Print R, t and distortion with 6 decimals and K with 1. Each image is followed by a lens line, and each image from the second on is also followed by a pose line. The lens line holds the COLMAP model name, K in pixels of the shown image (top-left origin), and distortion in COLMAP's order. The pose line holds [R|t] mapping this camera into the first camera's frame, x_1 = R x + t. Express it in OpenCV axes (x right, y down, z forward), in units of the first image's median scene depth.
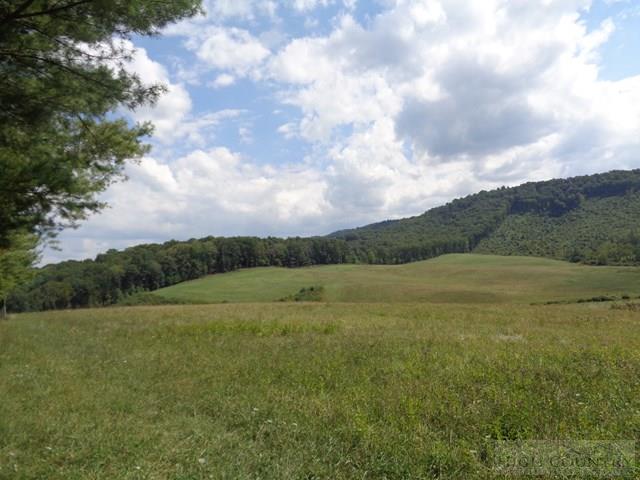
lens RADIAL K [[477.4, 0, 323.5], [0, 477.4, 235.0], [0, 0, 1]] dist [0.011476, 0.007244]
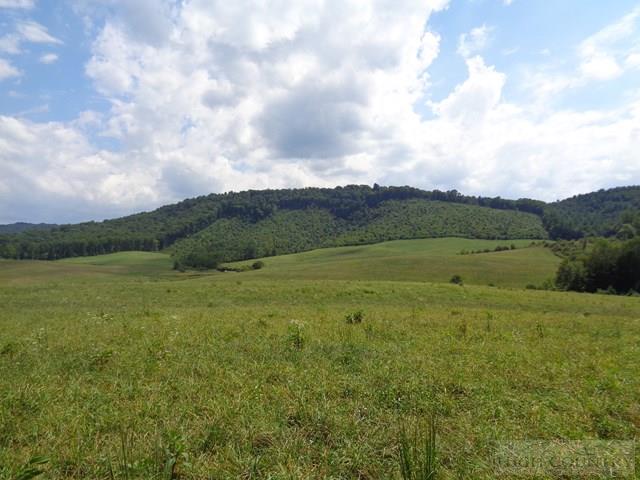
lens RADIAL K [[477.4, 0, 330.1], [0, 477.4, 237.8], [0, 0, 1]] dist [0.011476, 0.007244]
pose [[0.941184, 0.064157, 0.331748, 0.310941], [-0.071684, 0.997372, 0.010491, -0.031208], [-0.330203, -0.033655, 0.943310, -0.129997]]
